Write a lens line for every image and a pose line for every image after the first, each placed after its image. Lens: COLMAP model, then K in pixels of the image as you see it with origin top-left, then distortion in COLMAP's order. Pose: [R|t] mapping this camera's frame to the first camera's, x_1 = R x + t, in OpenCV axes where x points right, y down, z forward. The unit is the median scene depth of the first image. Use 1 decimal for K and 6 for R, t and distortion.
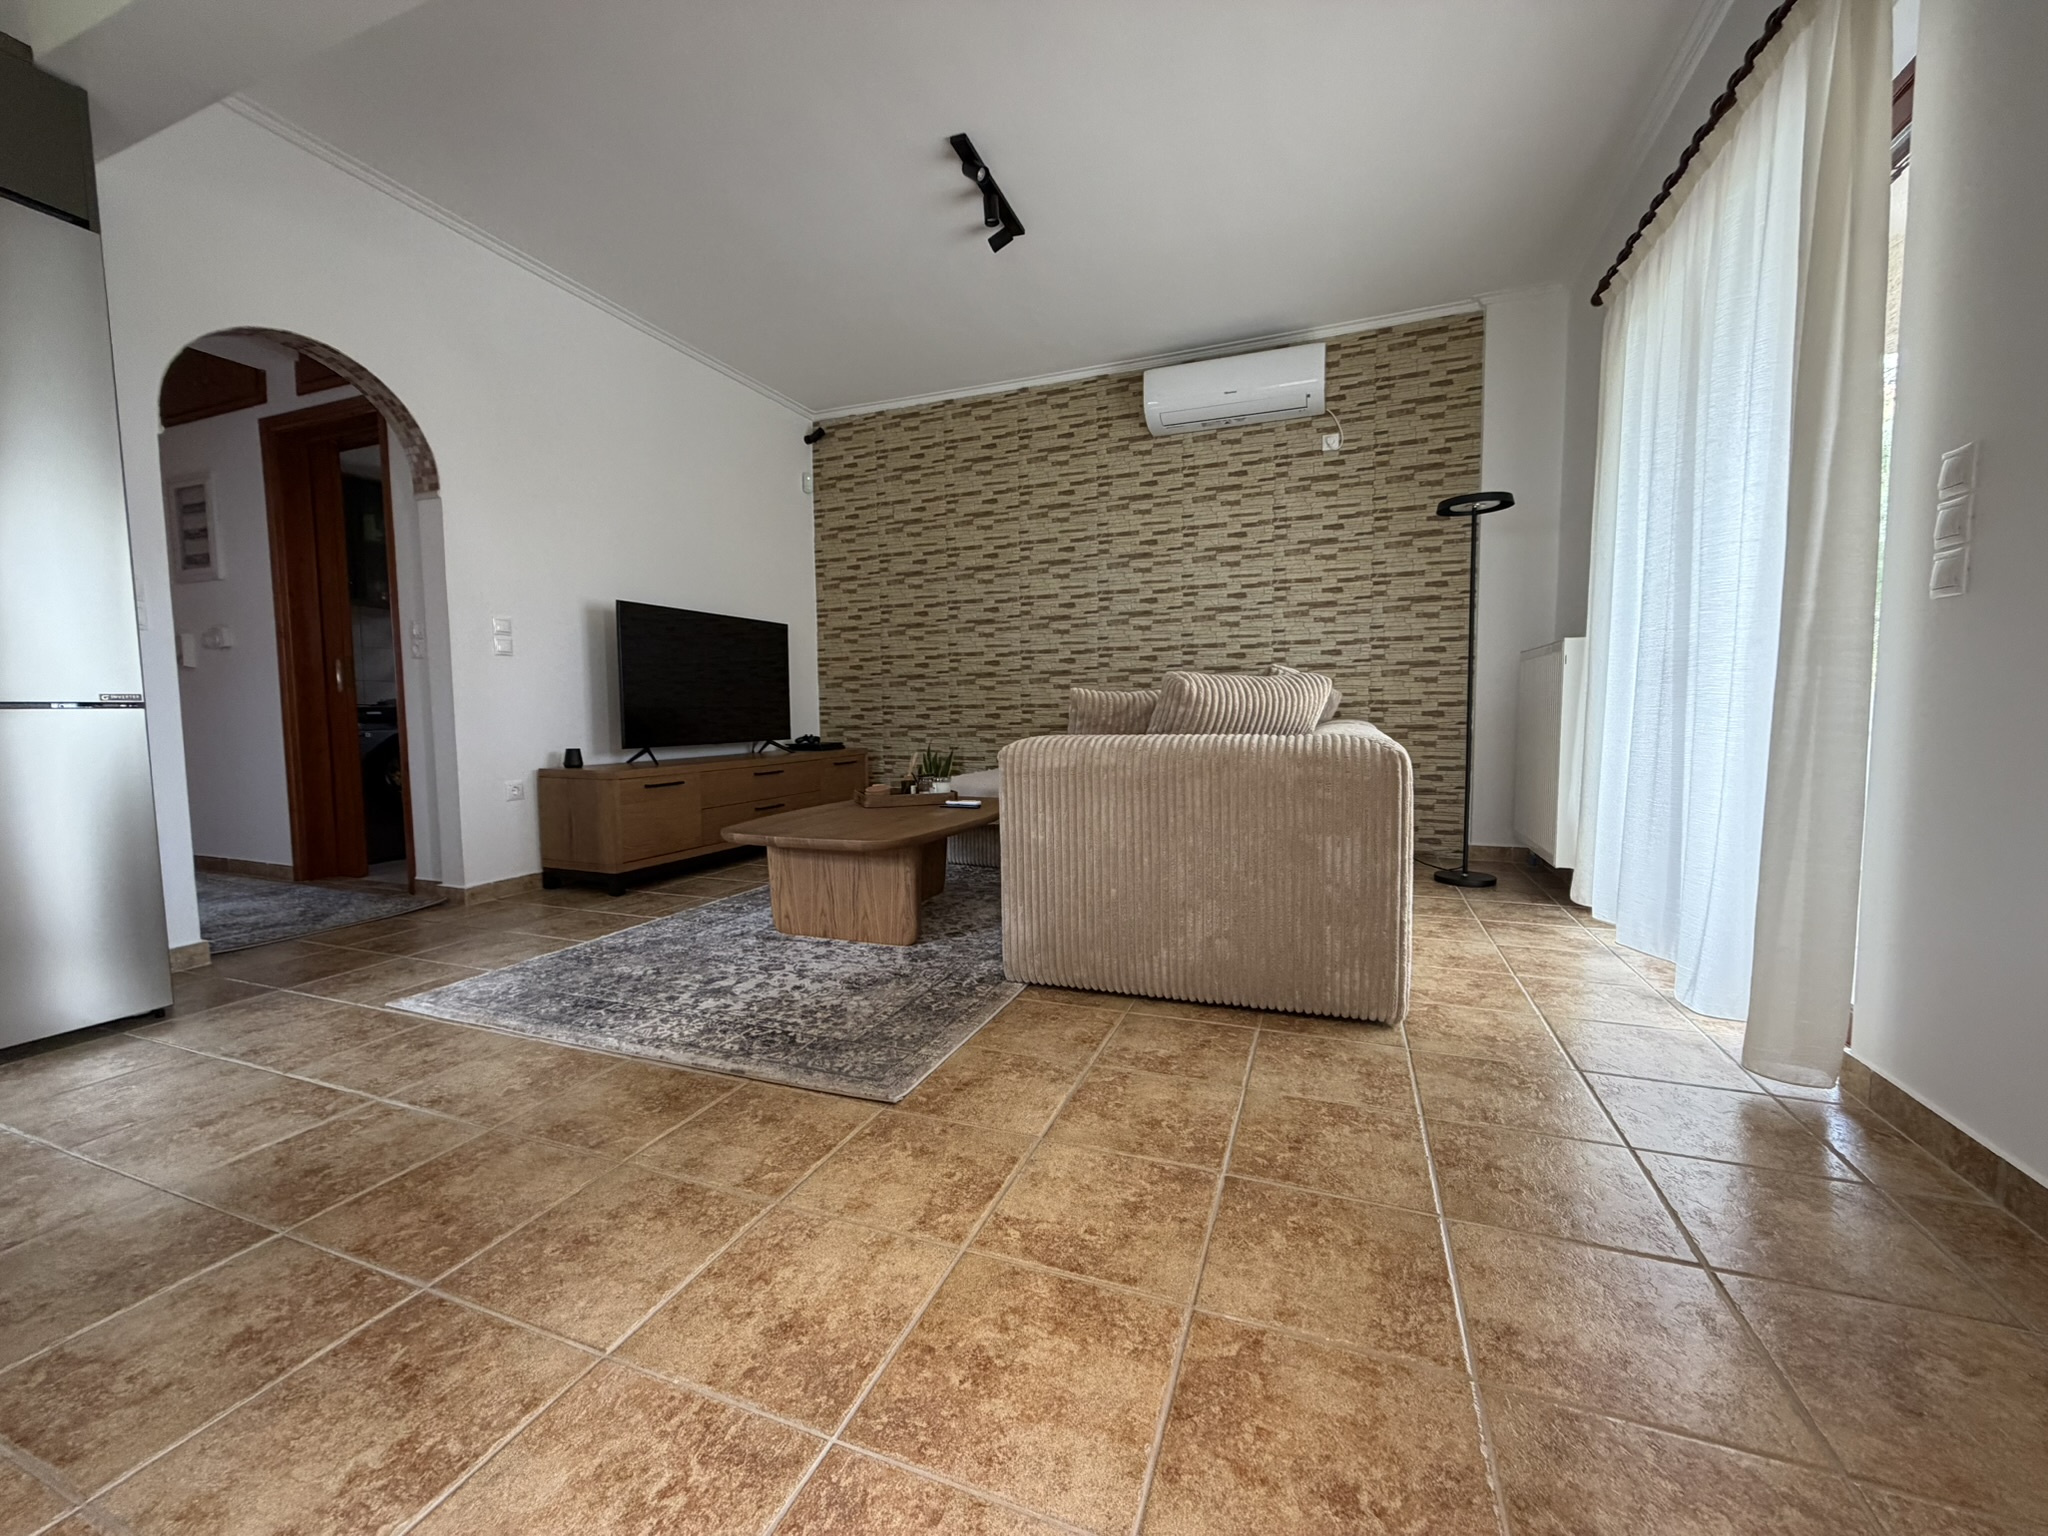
lens RADIAL K [[816.8, 0, 1024.7], [0, 816.8, 770.0], [0, 0, 1]] dist [0.002819, -0.000279]
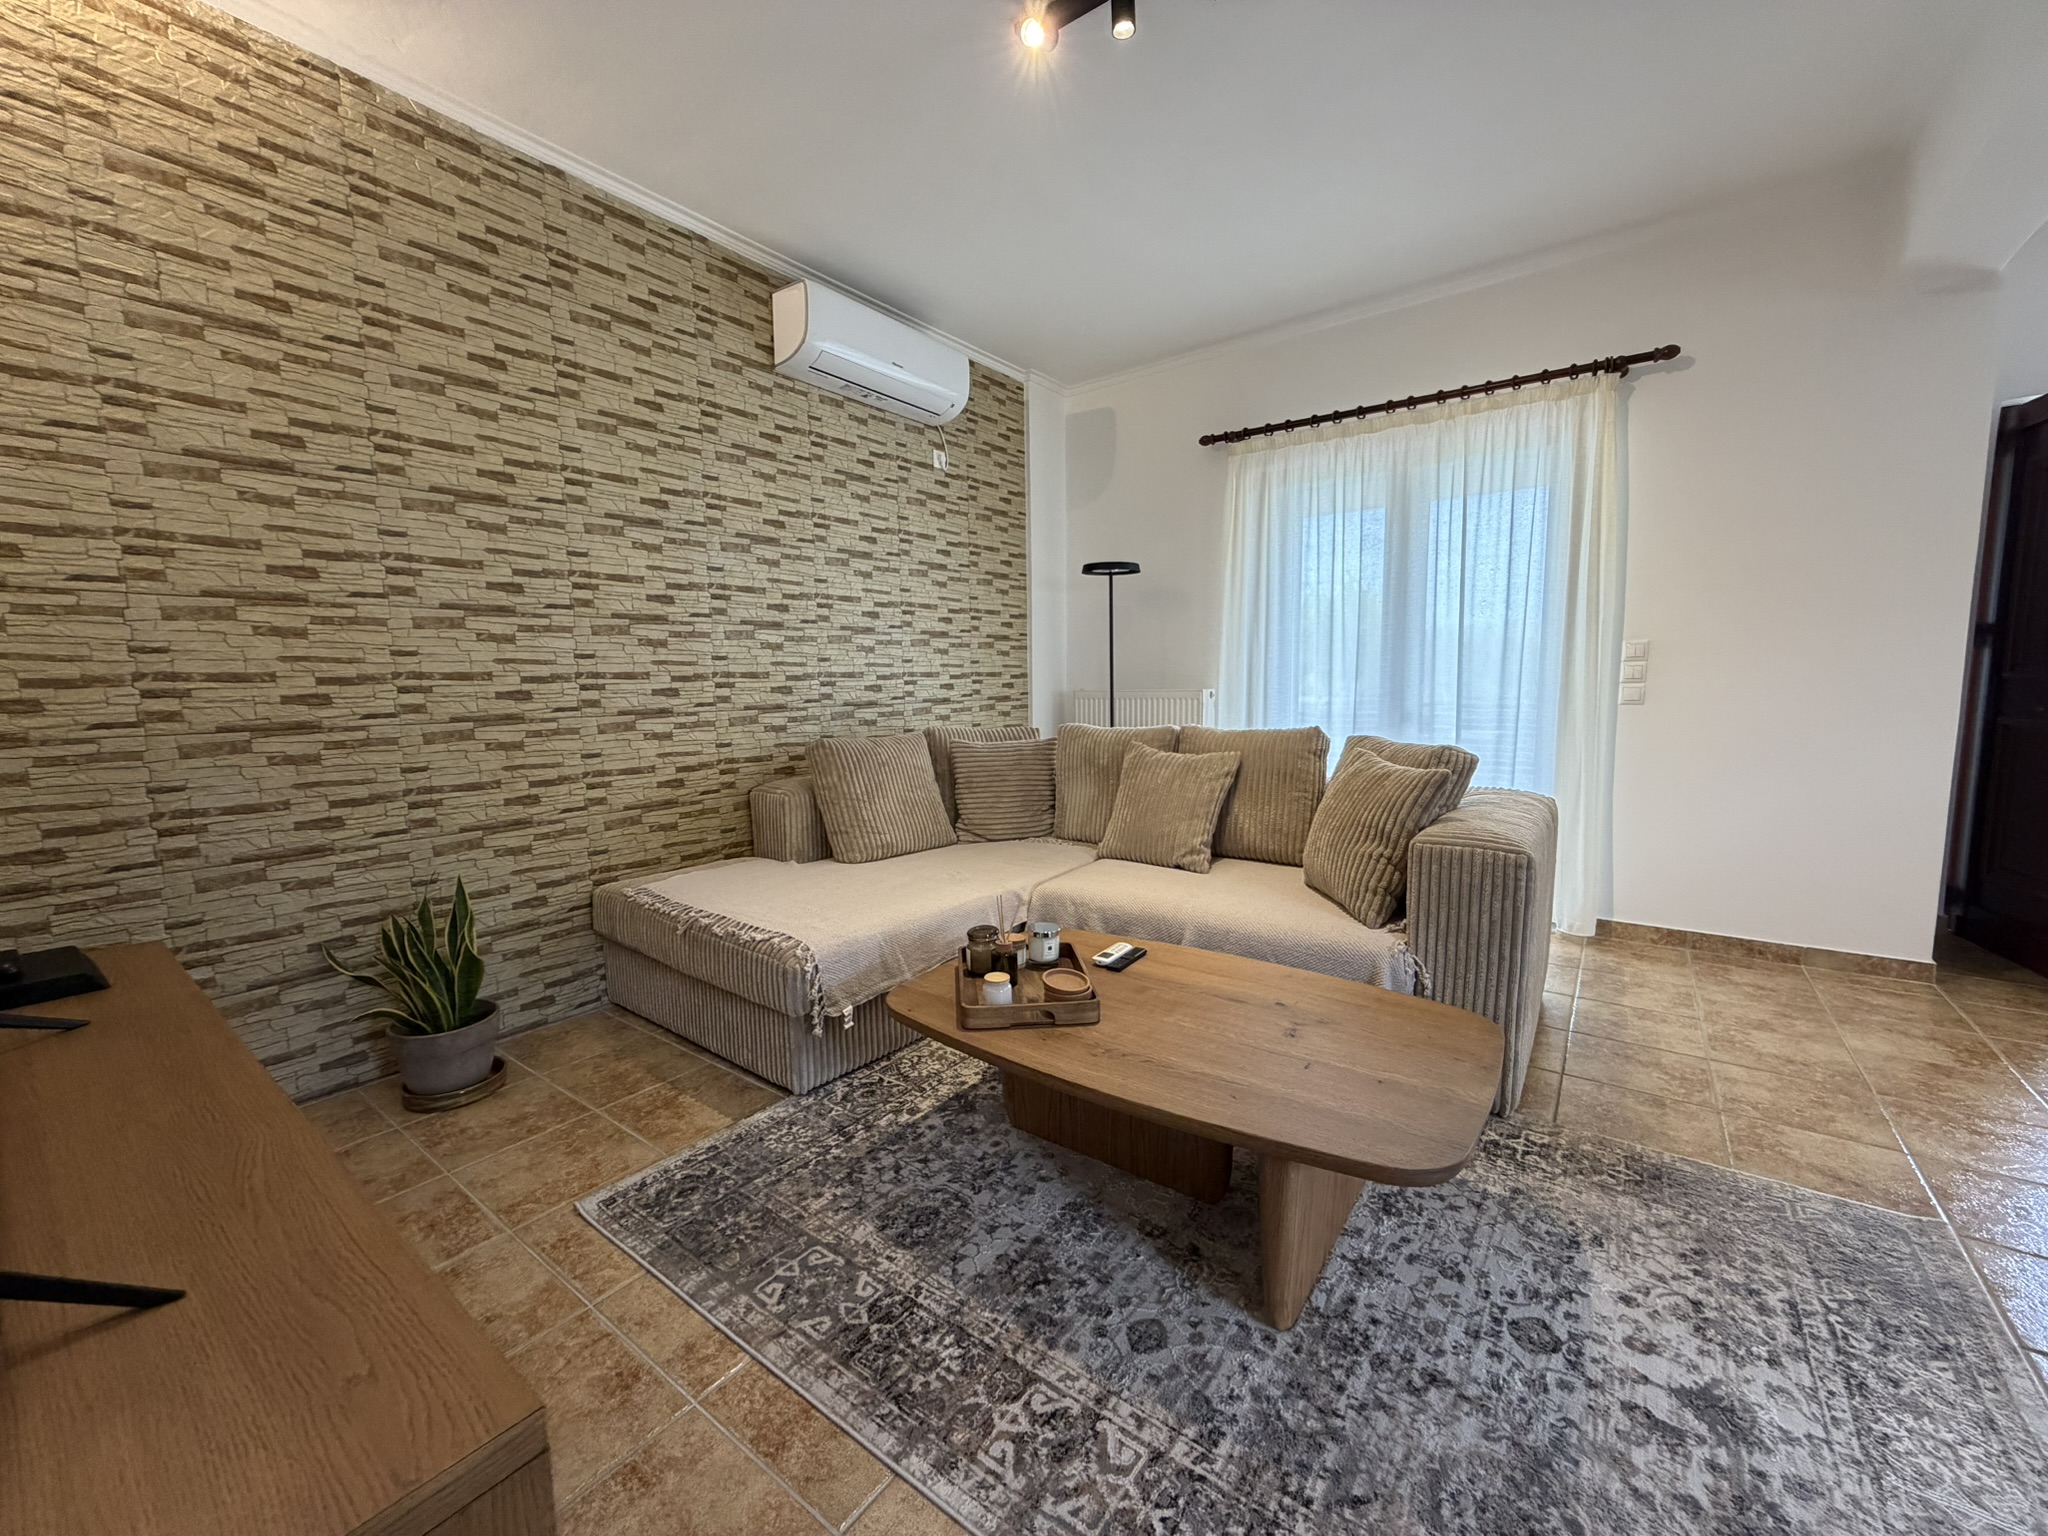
lens RADIAL K [[816.8, 0, 1025.6], [0, 816.8, 765.3], [0, 0, 1]] dist [0.002819, -0.000279]
pose [[0.267169, -0.093808, 0.959073, -0.551208], [0.084586, 0.993692, 0.073631, -0.125318], [-0.959930, 0.061452, 0.273418, 0.719809]]
